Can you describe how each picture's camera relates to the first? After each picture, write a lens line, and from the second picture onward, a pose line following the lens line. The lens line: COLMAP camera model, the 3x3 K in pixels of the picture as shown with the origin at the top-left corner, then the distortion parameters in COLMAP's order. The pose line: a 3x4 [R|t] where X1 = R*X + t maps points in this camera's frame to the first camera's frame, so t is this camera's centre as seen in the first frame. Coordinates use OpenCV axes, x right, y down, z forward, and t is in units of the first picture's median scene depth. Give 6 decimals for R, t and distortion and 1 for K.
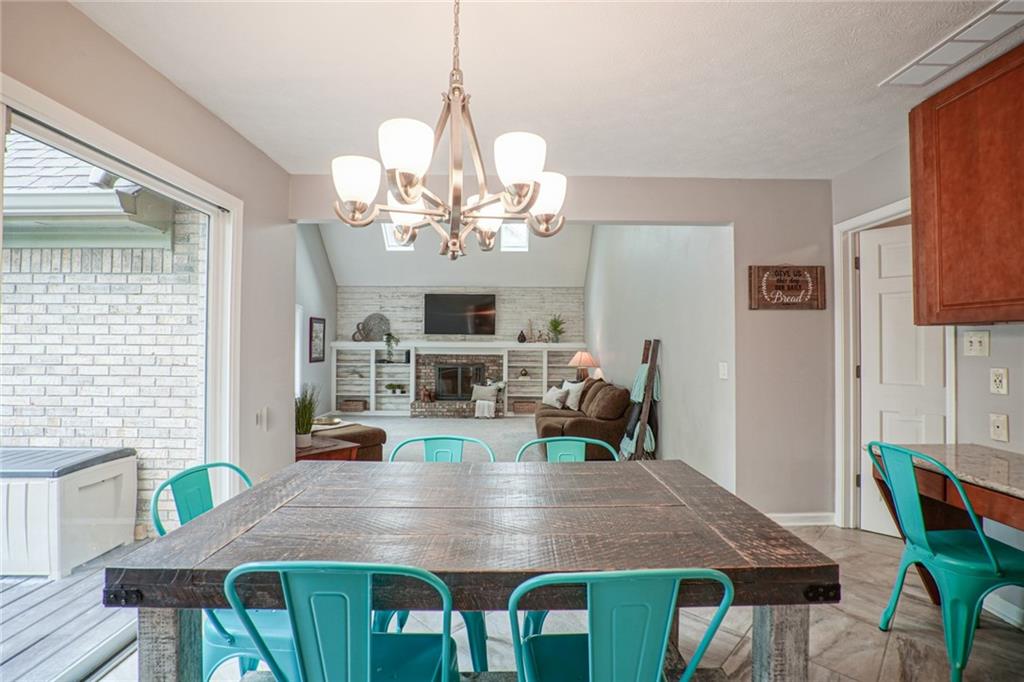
lens RADIAL K [[479.9, 0, 518.8], [0, 479.9, 336.5], [0, 0, 1]] dist [-0.062833, 0.025980]
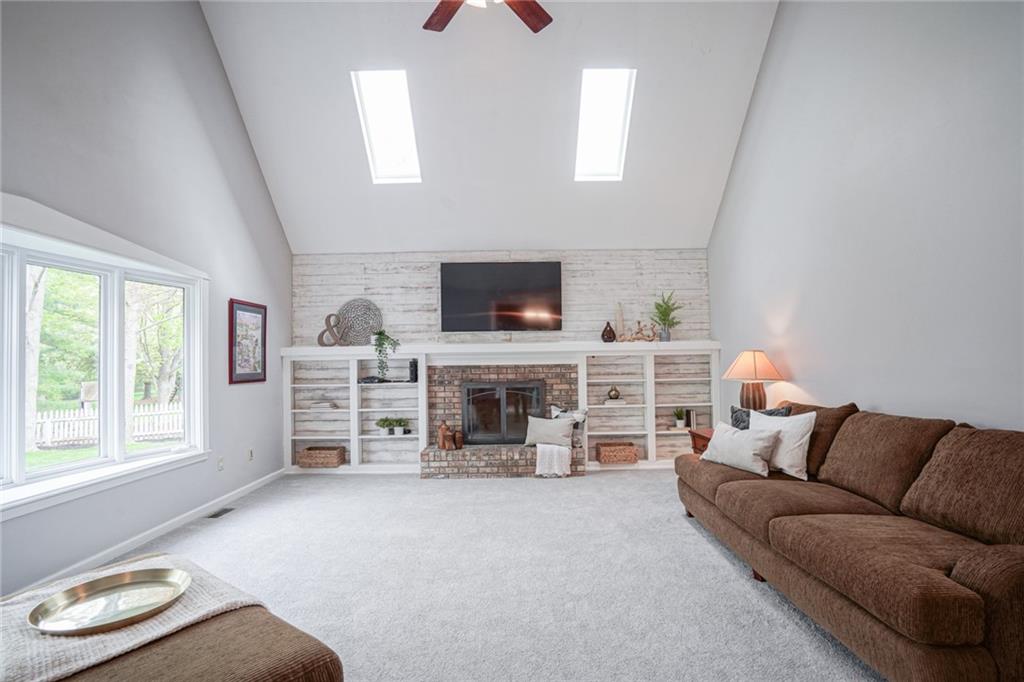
lens RADIAL K [[484.5, 0, 520.9], [0, 484.5, 350.7], [0, 0, 1]] dist [-0.052802, 0.000293]
pose [[0.999757, -0.021599, -0.004465, -0.098772], [0.021564, 0.999737, -0.007781, 0.025133], [0.004632, 0.007683, 0.999960, 0.412844]]
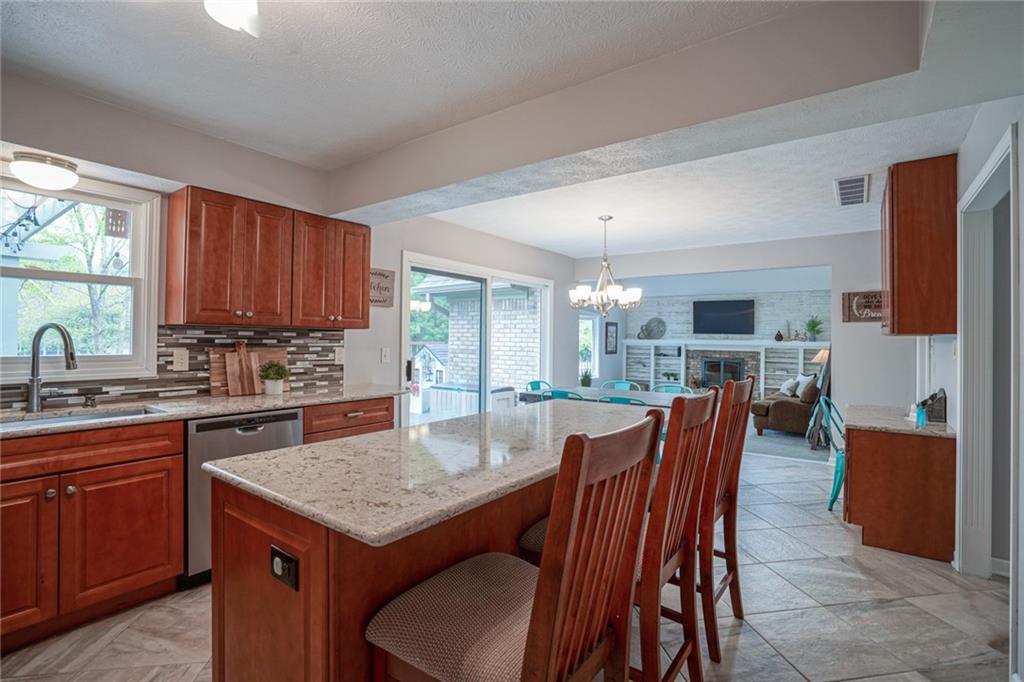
lens RADIAL K [[479.9, 0, 518.8], [0, 479.9, 336.5], [0, 0, 1]] dist [-0.062833, 0.025980]
pose [[0.799978, 0.002681, -0.600023, 0.185320], [0.002488, 0.999967, 0.007784, -0.008418], [0.600024, -0.007720, 0.799945, -0.265879]]
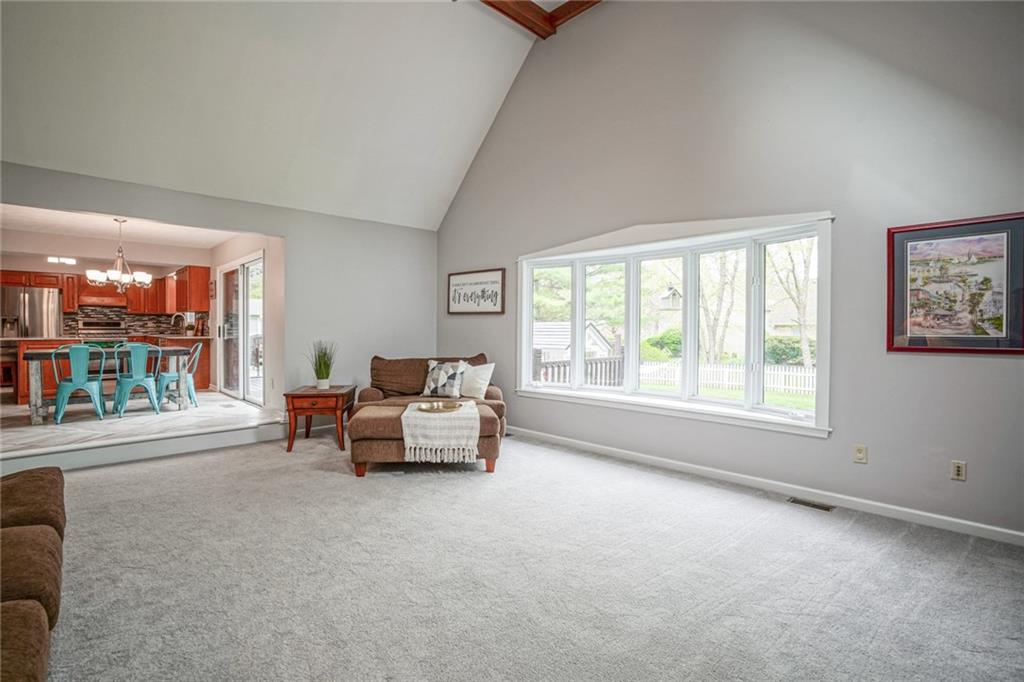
lens RADIAL K [[478.8, 0, 507.5], [0, 478.8, 332.2], [0, 0, 1]] dist [-0.064663, 0.023794]
pose [[-0.729708, -0.000752, -0.683759, 0.022856], [0.006342, 0.999949, -0.007868, 0.035955], [0.683730, -0.010078, -0.729666, 0.928838]]
